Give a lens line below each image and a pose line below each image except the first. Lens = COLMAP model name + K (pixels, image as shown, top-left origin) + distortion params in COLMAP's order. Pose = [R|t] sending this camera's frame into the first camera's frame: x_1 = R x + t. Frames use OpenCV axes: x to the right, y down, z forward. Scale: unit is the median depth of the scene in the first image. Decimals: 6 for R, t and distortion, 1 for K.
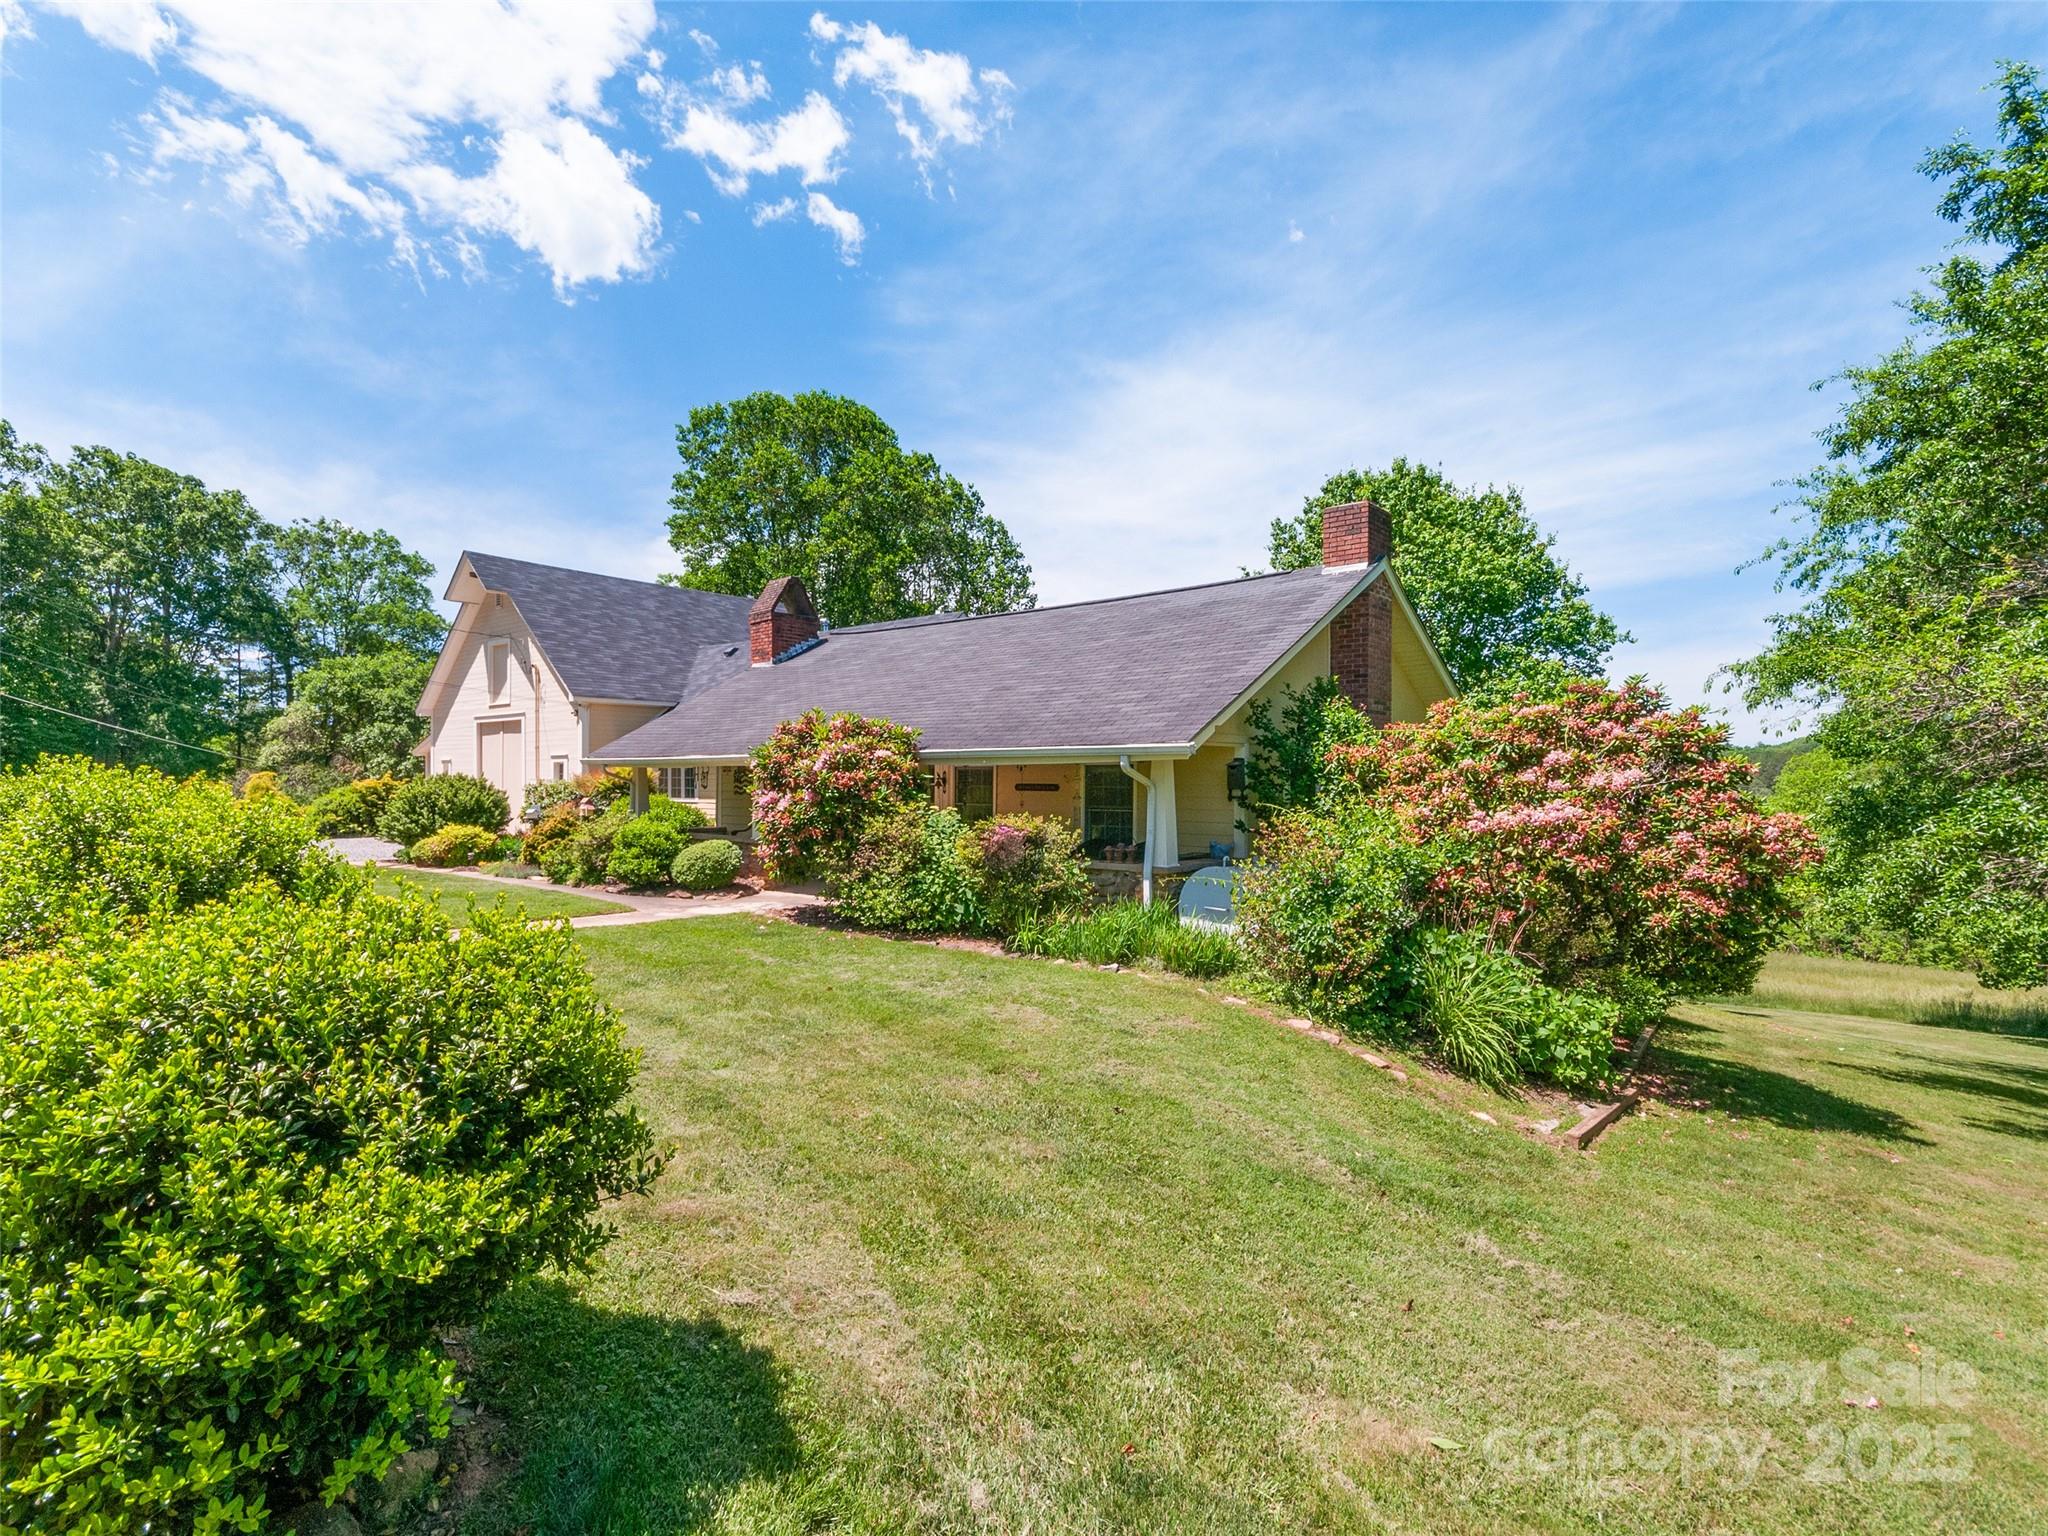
lens RADIAL K [[1034.1, 0, 1035.3], [0, 1034.1, 762.1], [0, 0, 1]] dist [0.004203, 0.000182]
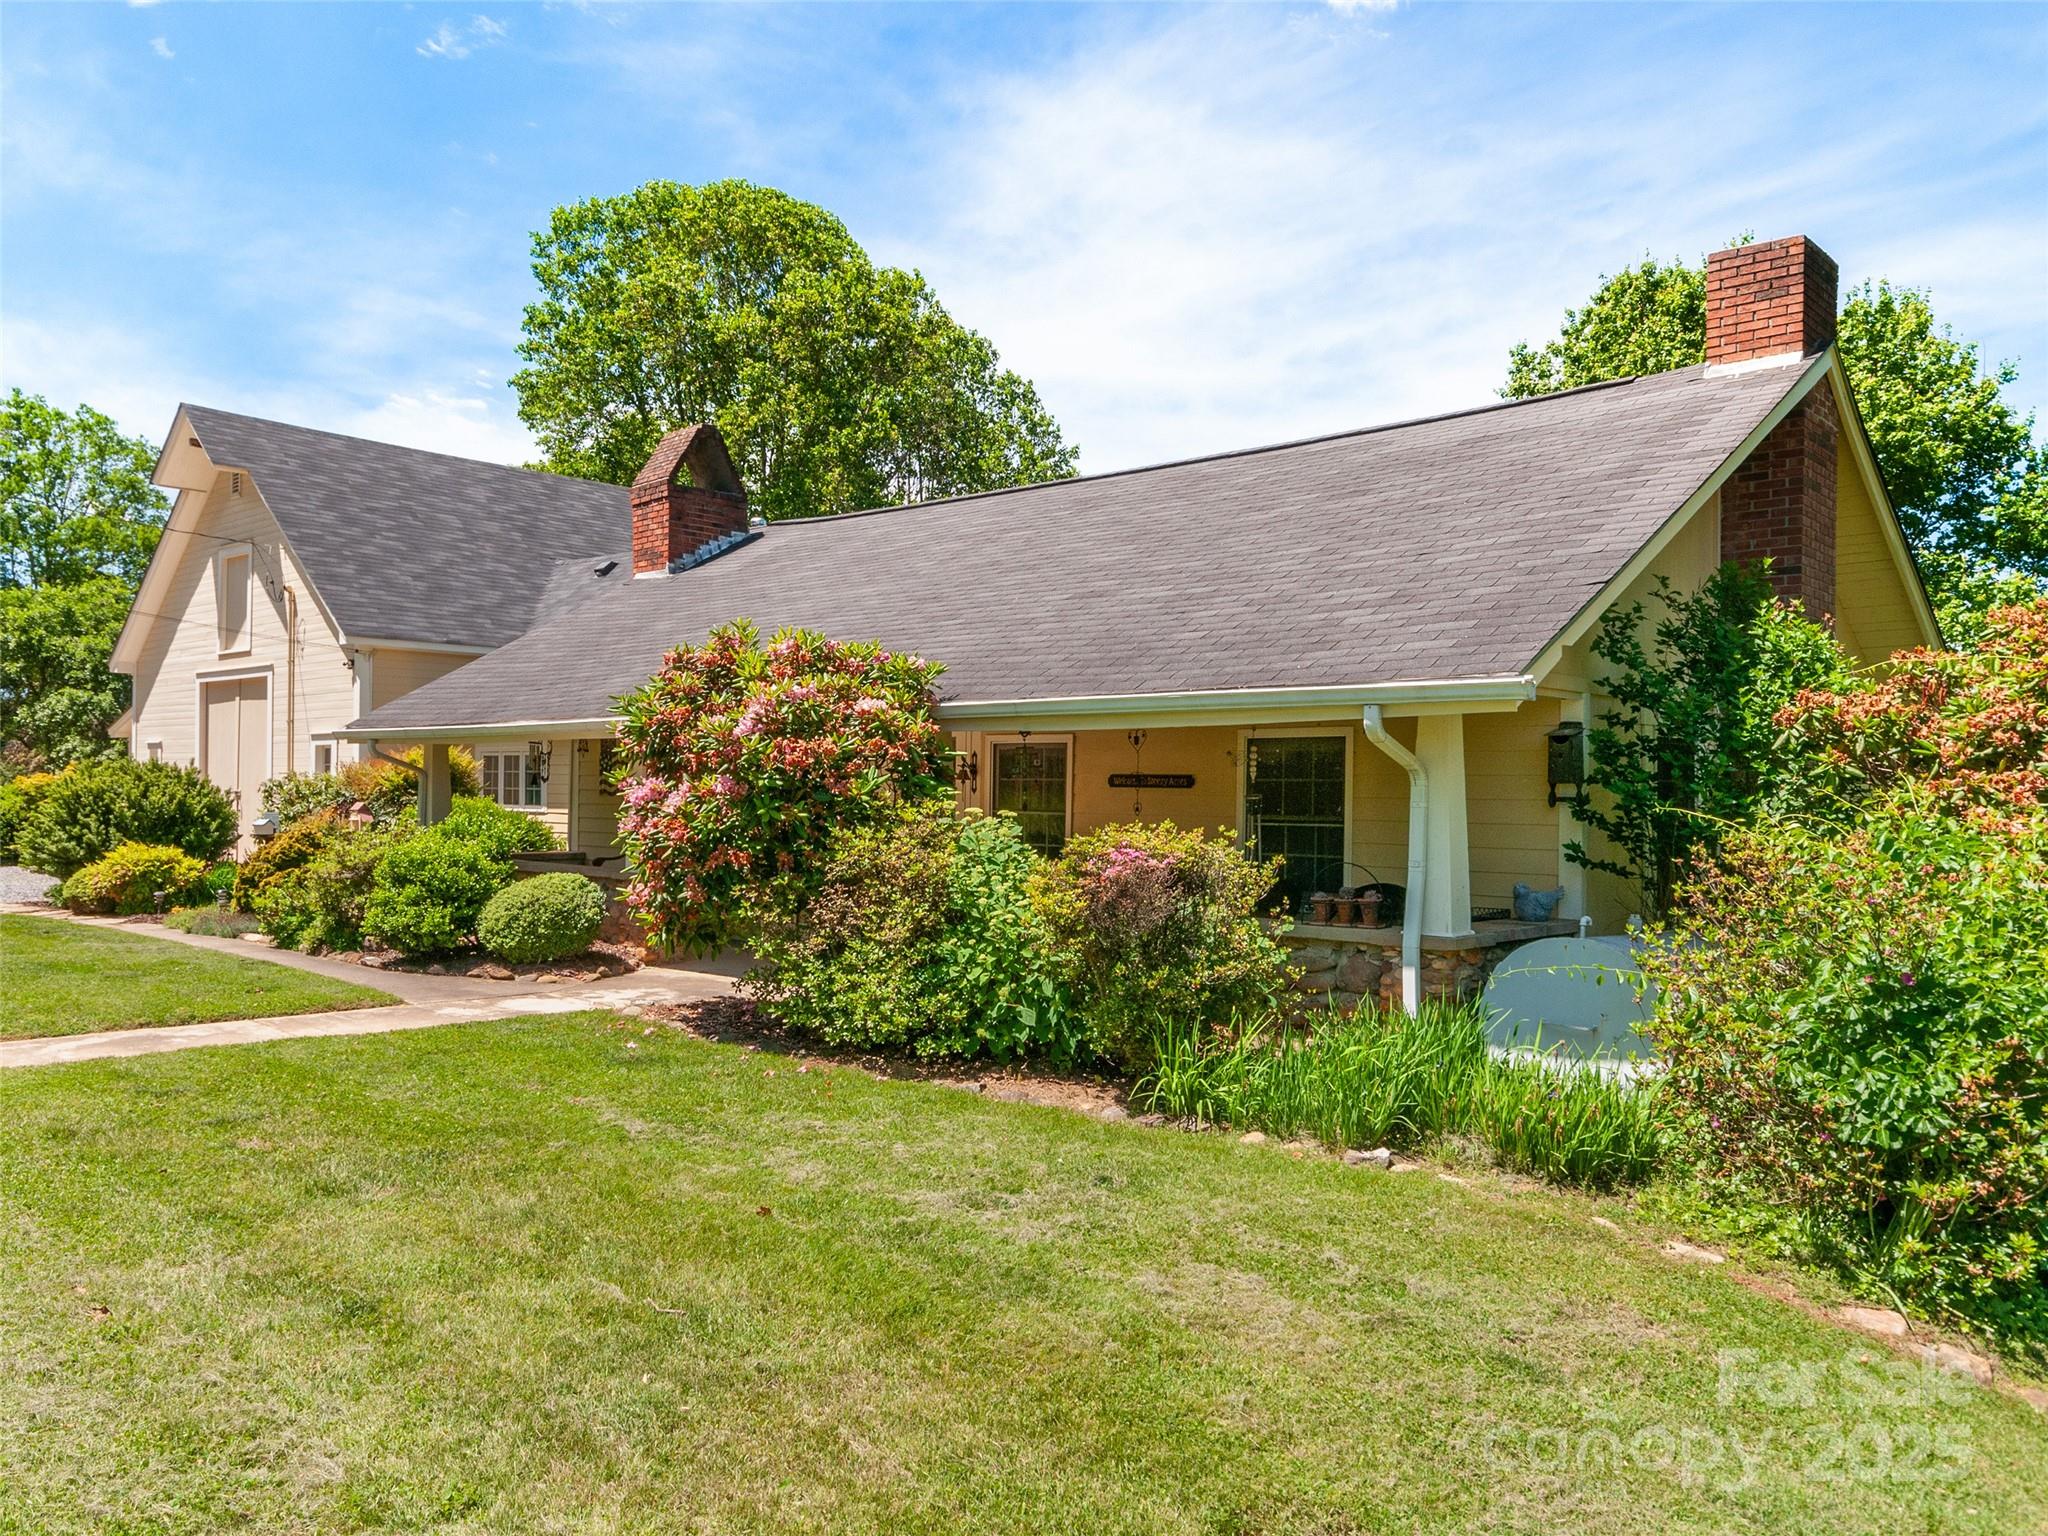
lens RADIAL K [[1546.5, 0, 1015.5], [0, 1546.5, 774.3], [0, 0, 1]] dist [0.007370, 0.008612]
pose [[0.999382, 0.010113, -0.033654, -0.047708], [-0.009942, 0.999937, 0.005238, 0.019960], [0.033705, -0.004900, 0.999420, 0.229959]]
